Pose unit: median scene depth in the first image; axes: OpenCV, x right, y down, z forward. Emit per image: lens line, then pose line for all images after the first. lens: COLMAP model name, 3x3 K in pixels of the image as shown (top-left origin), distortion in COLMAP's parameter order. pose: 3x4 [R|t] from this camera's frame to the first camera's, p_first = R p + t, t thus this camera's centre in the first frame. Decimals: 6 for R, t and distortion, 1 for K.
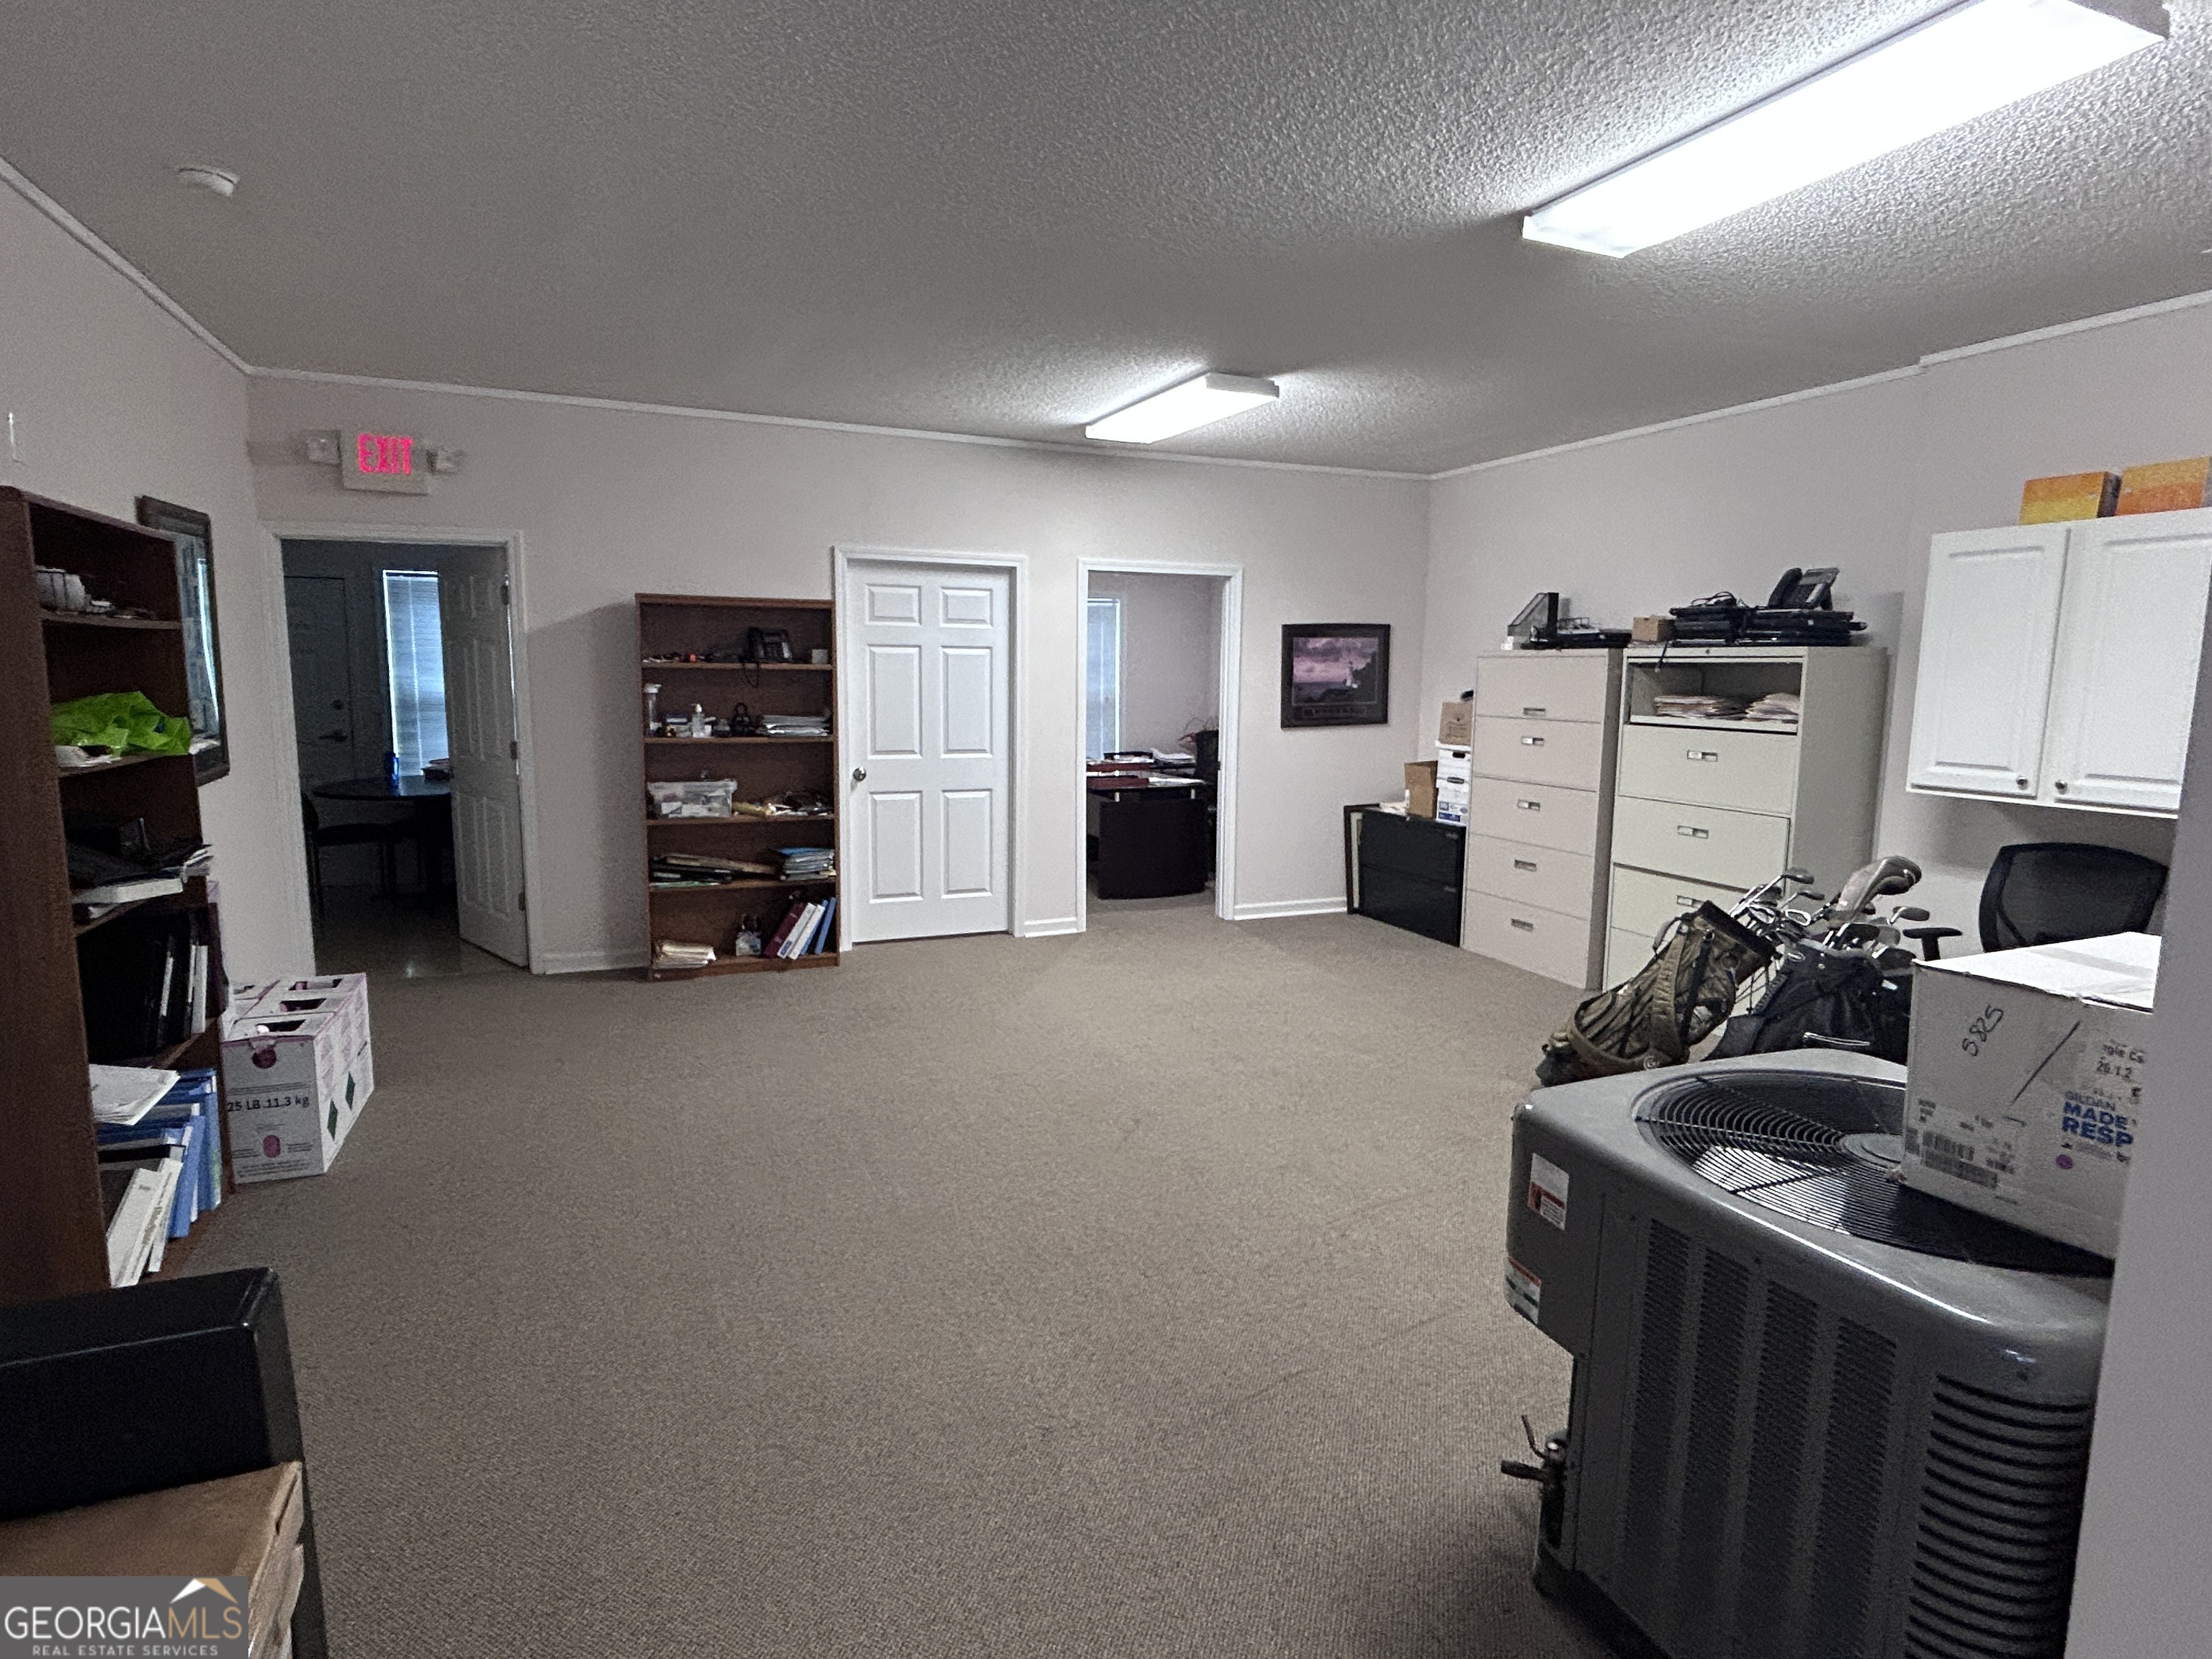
lens RADIAL K [[1143.3, 0, 1106.0], [0, 1143.3, 829.5], [0, 0, 1]] dist [-0.000872, -0.000300]
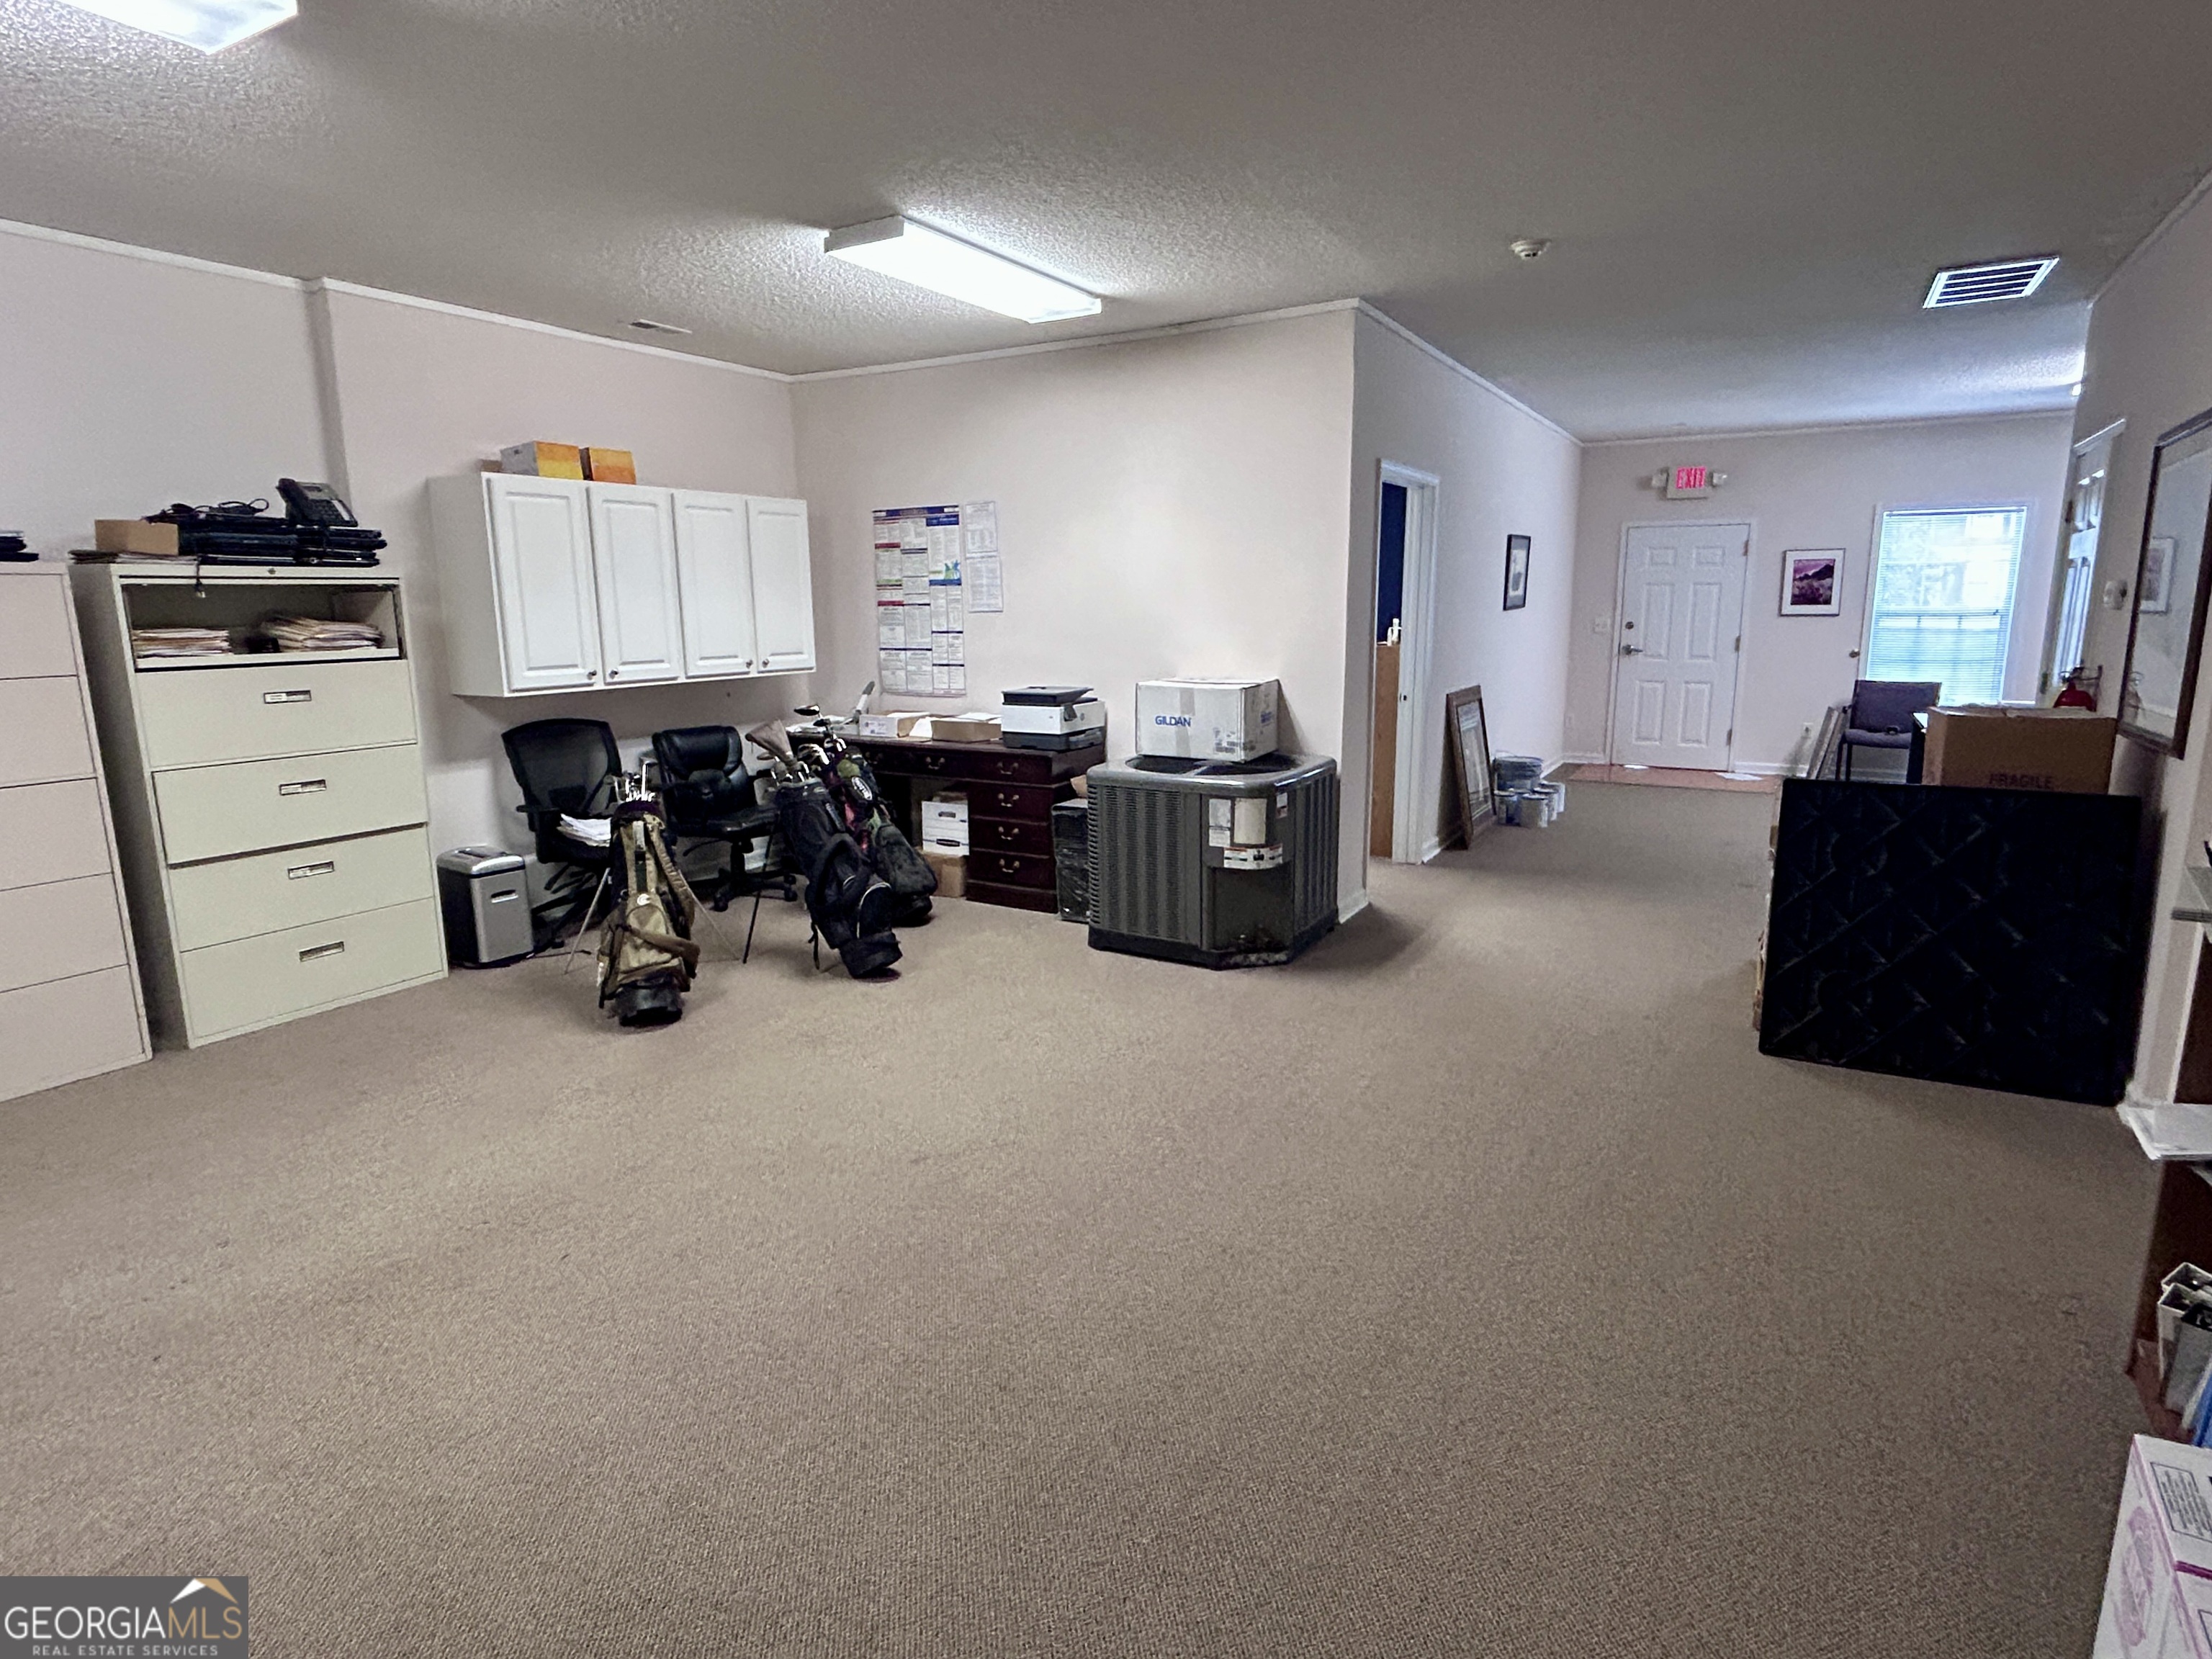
lens RADIAL K [[1186.5, 0, 1111.4], [0, 1186.5, 812.8], [0, 0, 1]] dist [0.000266, 0.000182]
pose [[-0.600959, -0.148511, 0.785362, -0.533241], [0.117860, 0.955380, 0.270848, -0.149935], [-0.790542, 0.255331, -0.556641, 1.044236]]
